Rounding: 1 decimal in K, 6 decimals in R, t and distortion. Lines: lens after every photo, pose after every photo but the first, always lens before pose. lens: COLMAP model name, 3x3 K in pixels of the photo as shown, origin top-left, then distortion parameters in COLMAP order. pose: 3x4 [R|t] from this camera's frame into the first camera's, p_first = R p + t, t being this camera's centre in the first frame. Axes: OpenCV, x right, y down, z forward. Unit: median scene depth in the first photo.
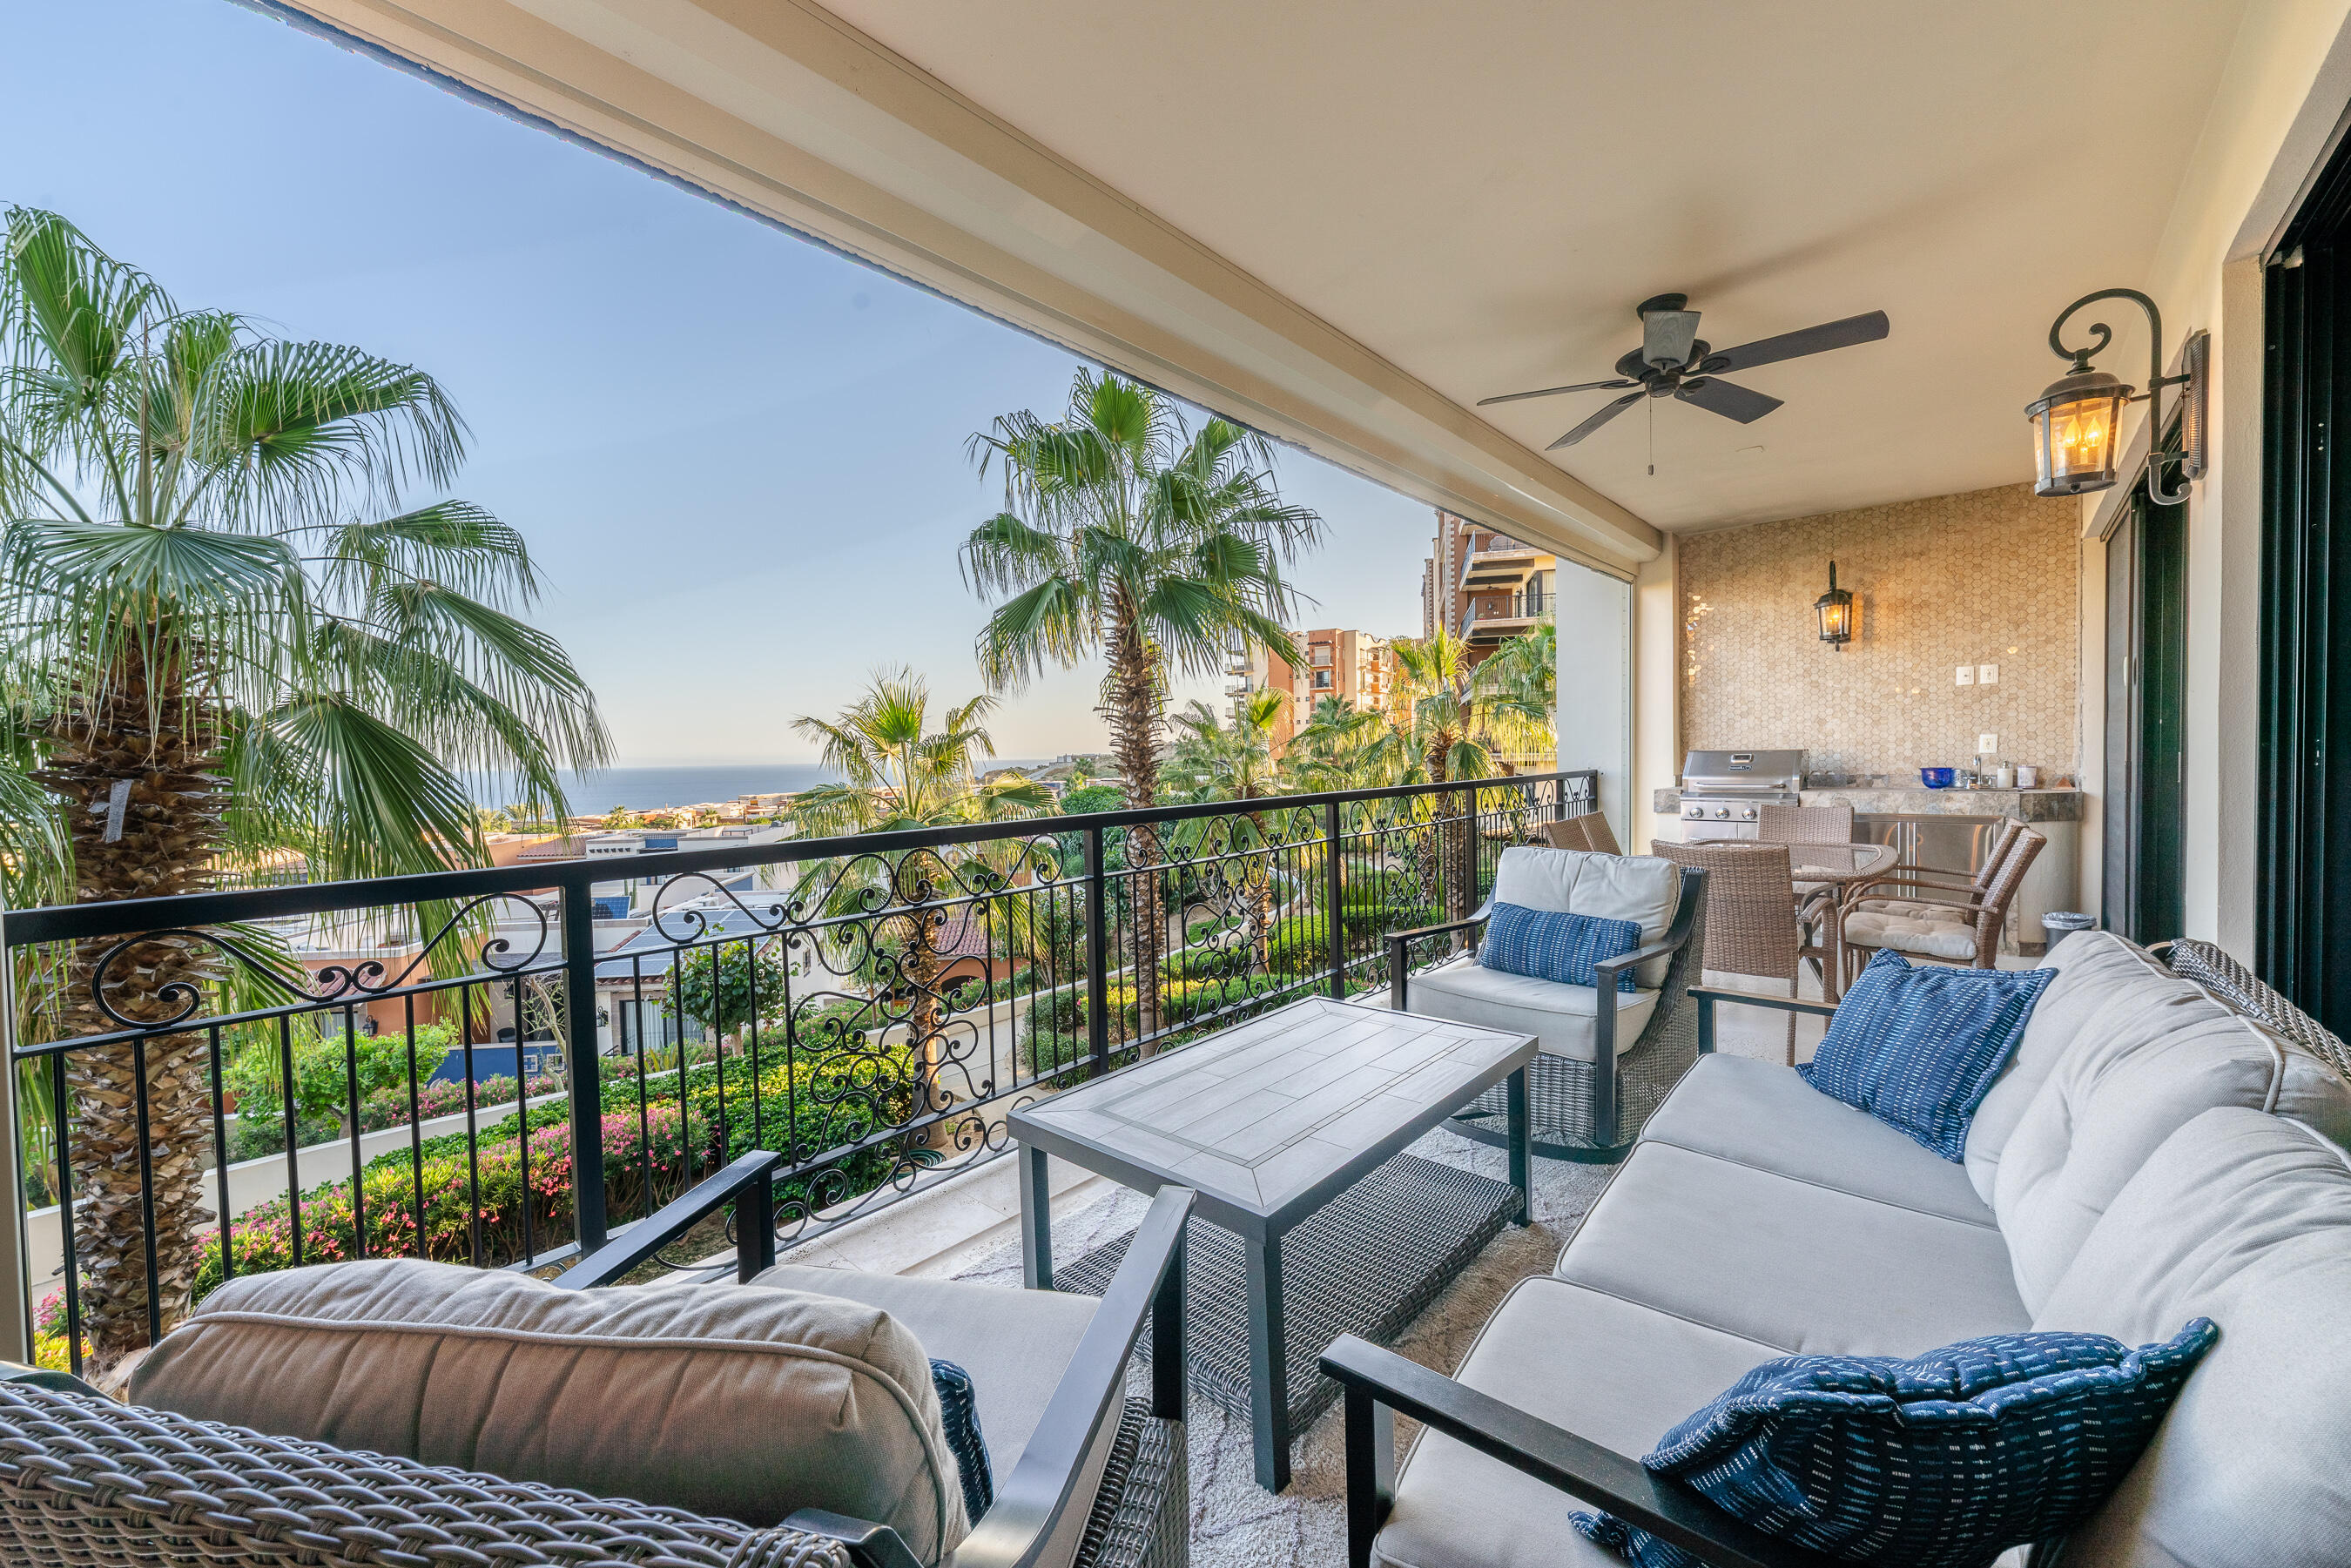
lens RADIAL K [[897.4, 0, 1186.1], [0, 897.4, 767.0], [0, 0, 1]] dist [-0.011480, -0.000485]
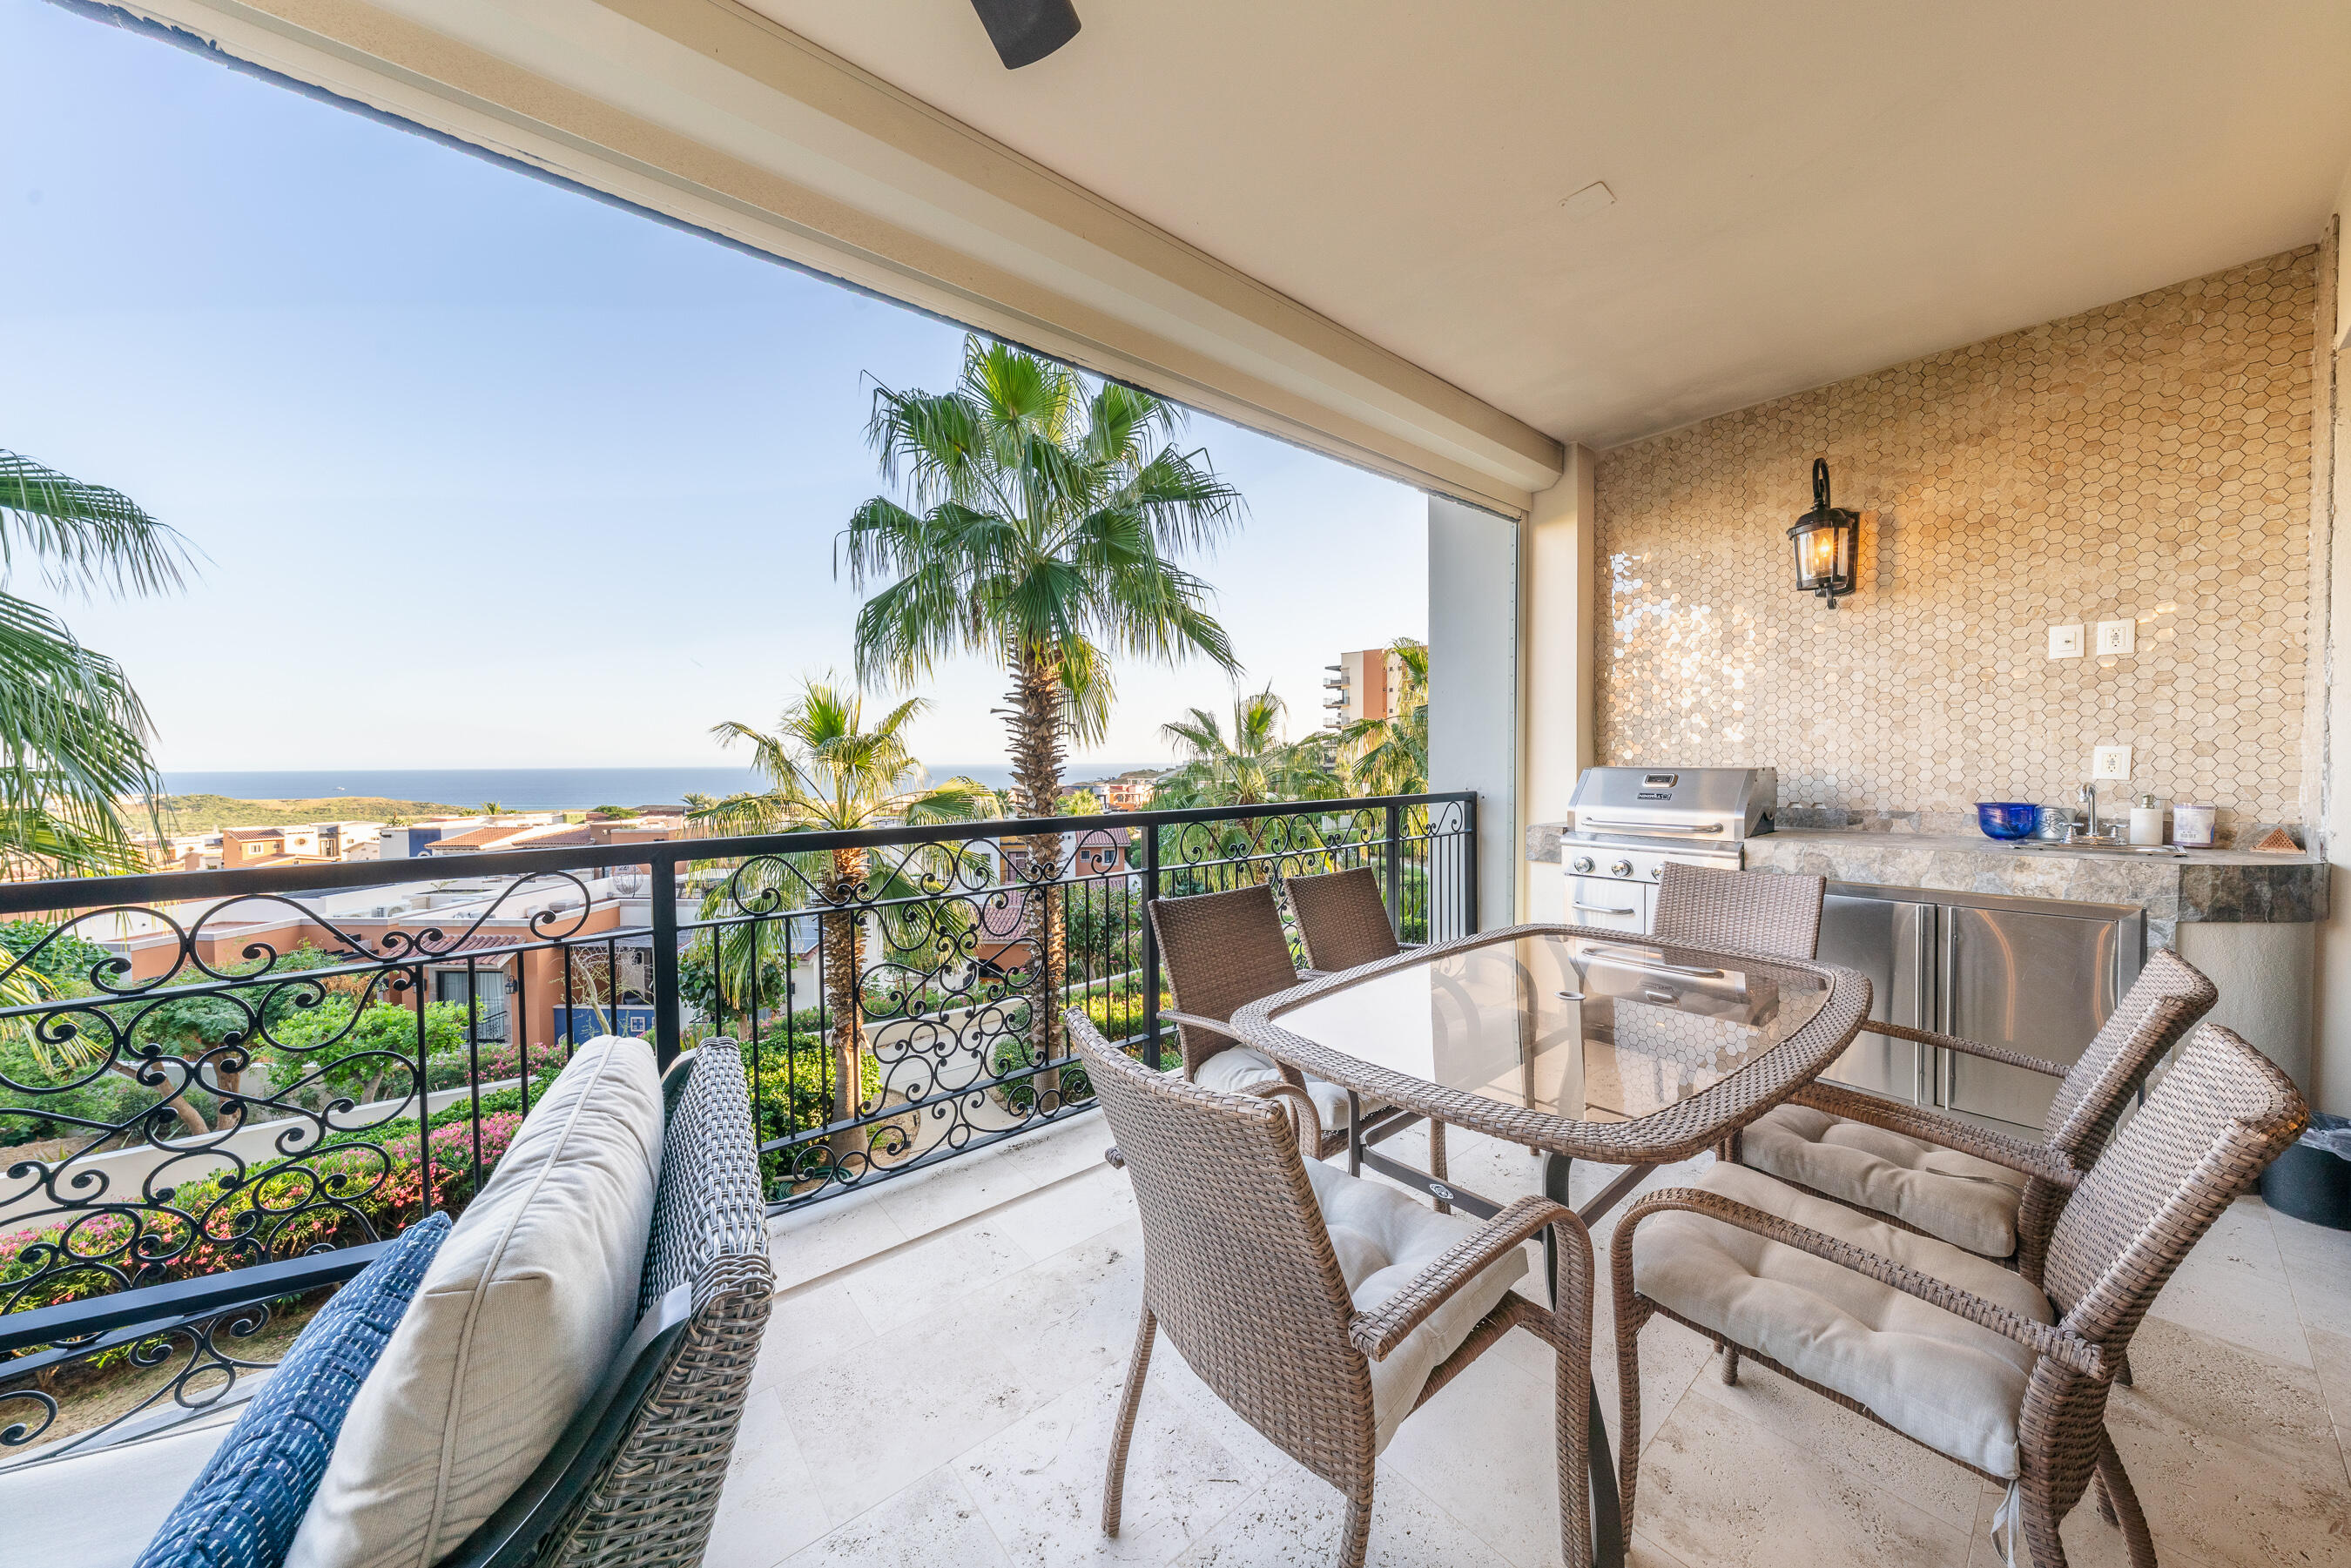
lens RADIAL K [[795.2, 0, 1176.1], [0, 795.2, 770.2], [0, 0, 1]] dist [-0.012438, 0.001204]
pose [[0.988570, 0.015083, -0.150009, 0.379183], [-0.015402, 0.999881, -0.000967, -0.011467], [0.149976, 0.003266, 0.988684, 0.408502]]
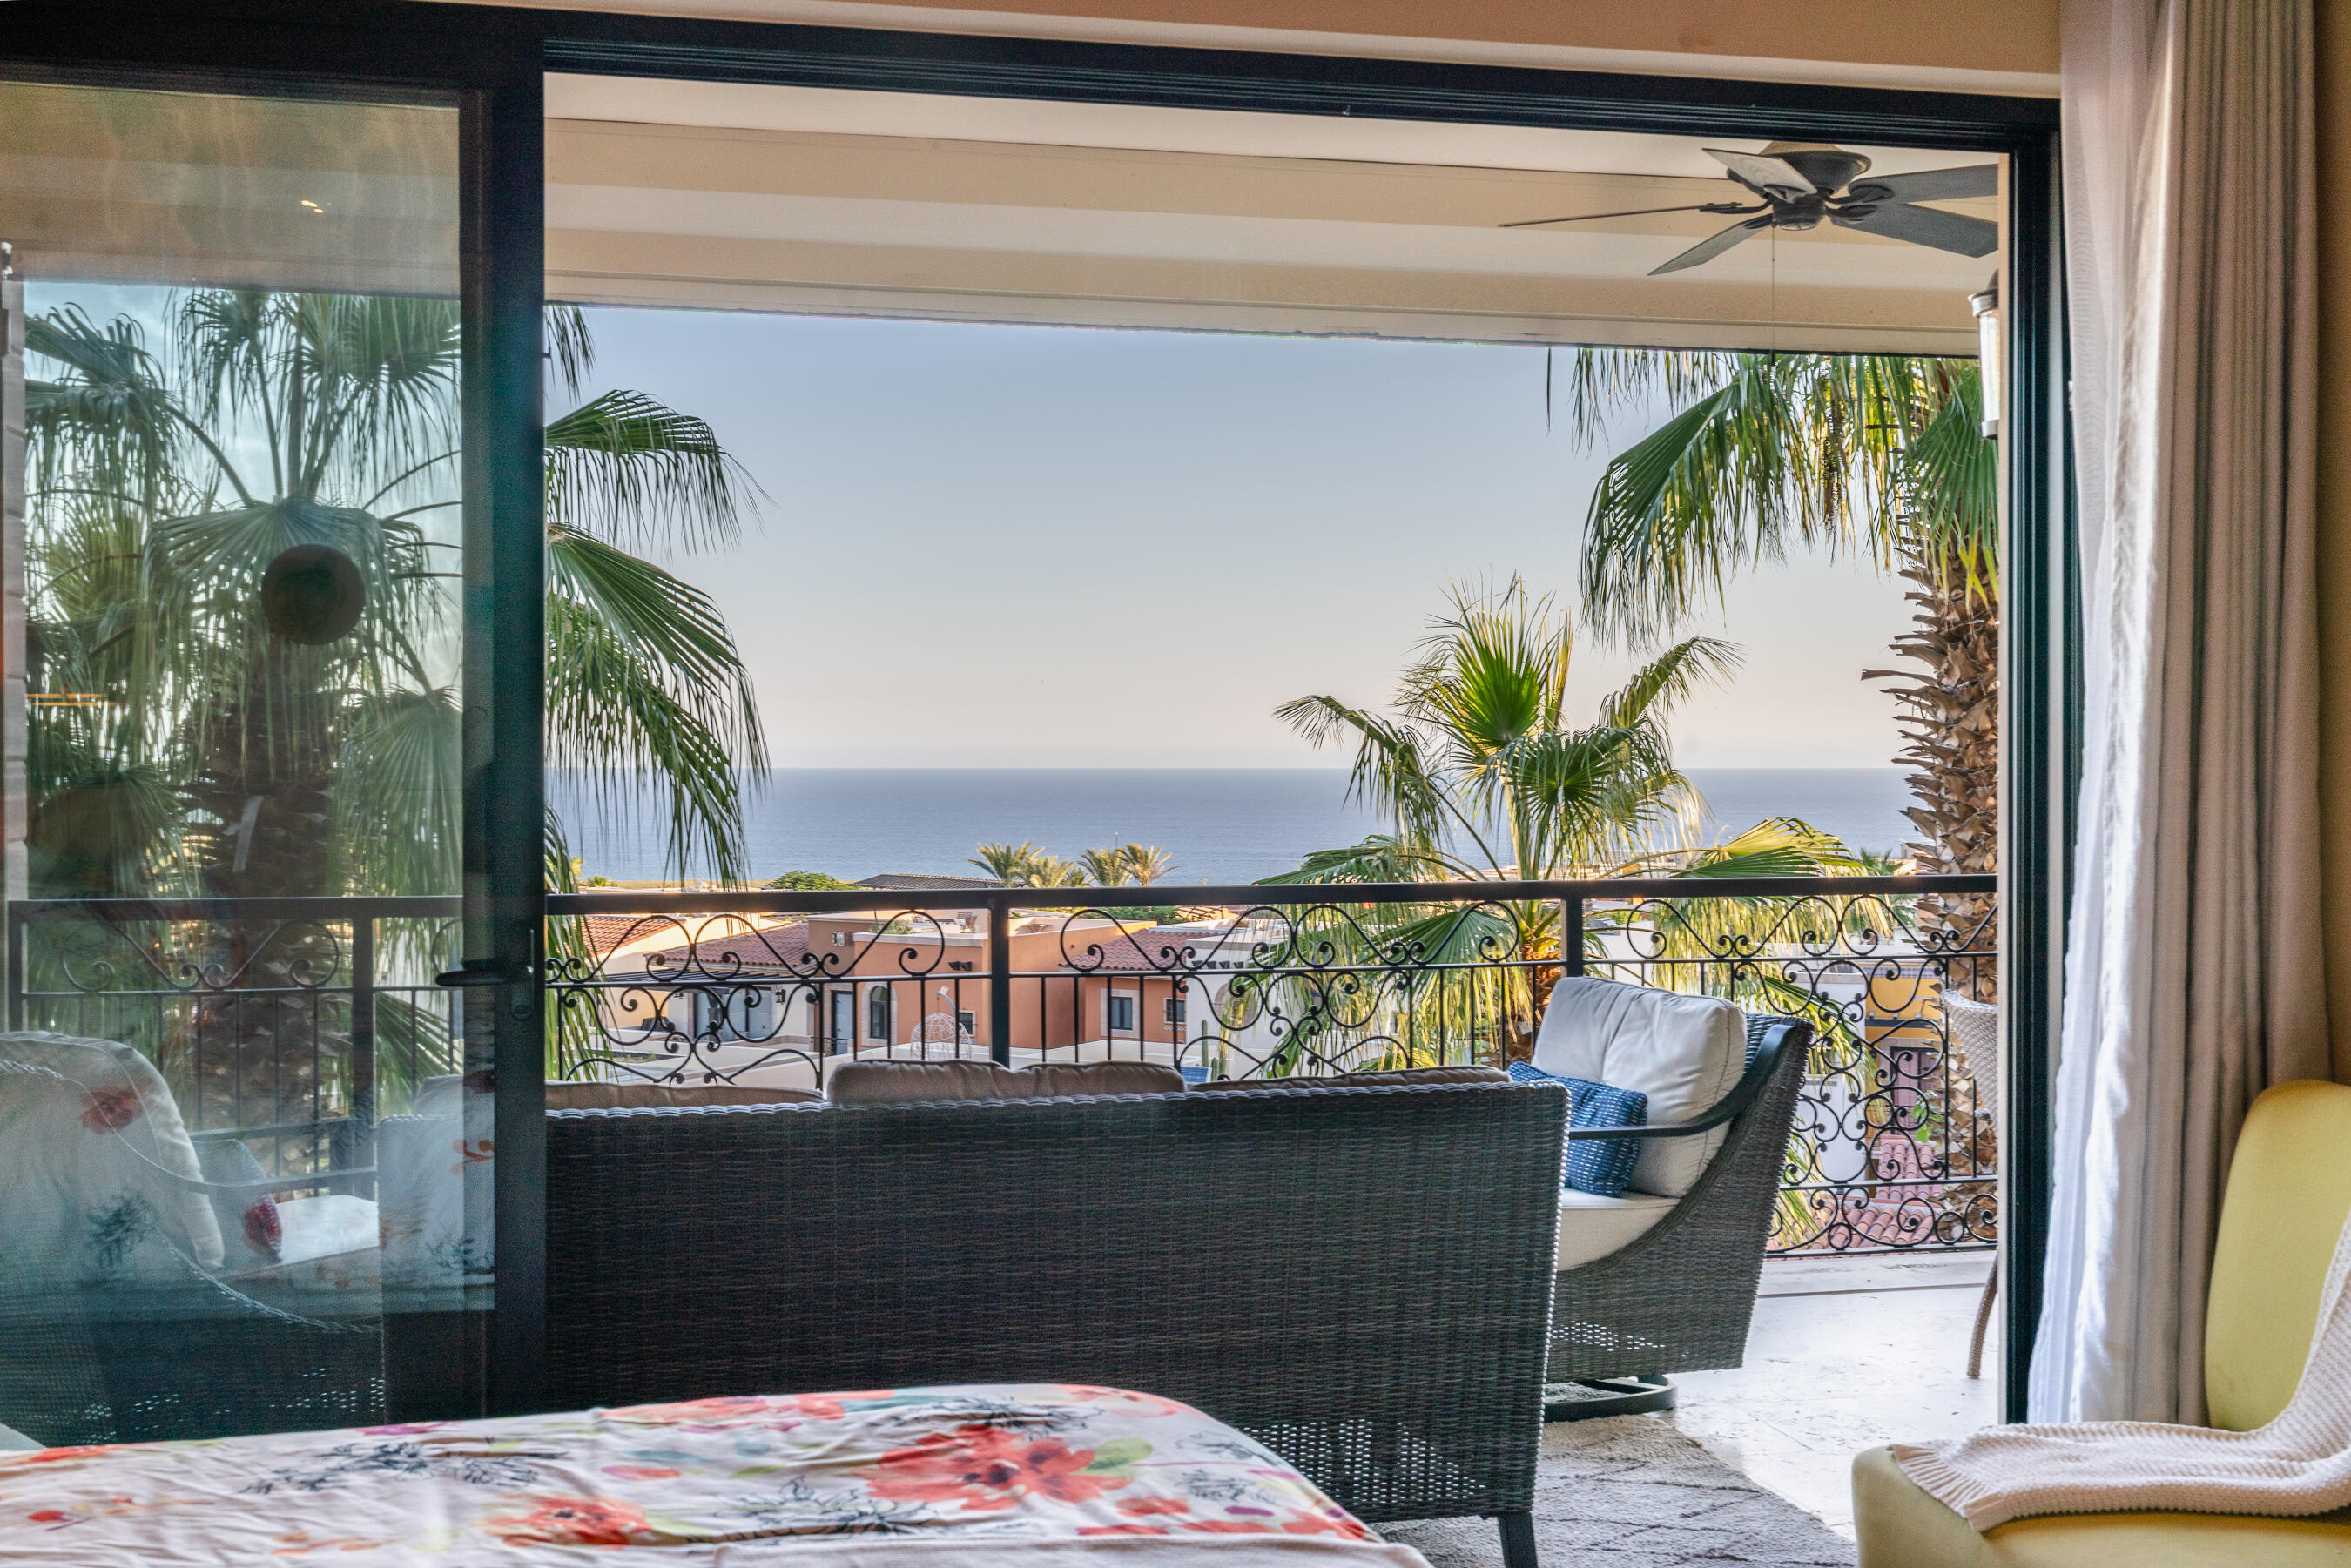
lens RADIAL K [[2595.6, 0, 1181.9], [0, 2595.6, 785.5], [0, 0, 1]] dist [-0.004848, 0.000000]
pose [[0.809461, 0.024161, -0.586676, 0.648353], [-0.024469, 0.999673, 0.007408, -0.024757], [0.586663, 0.008359, 0.809788, -0.318759]]
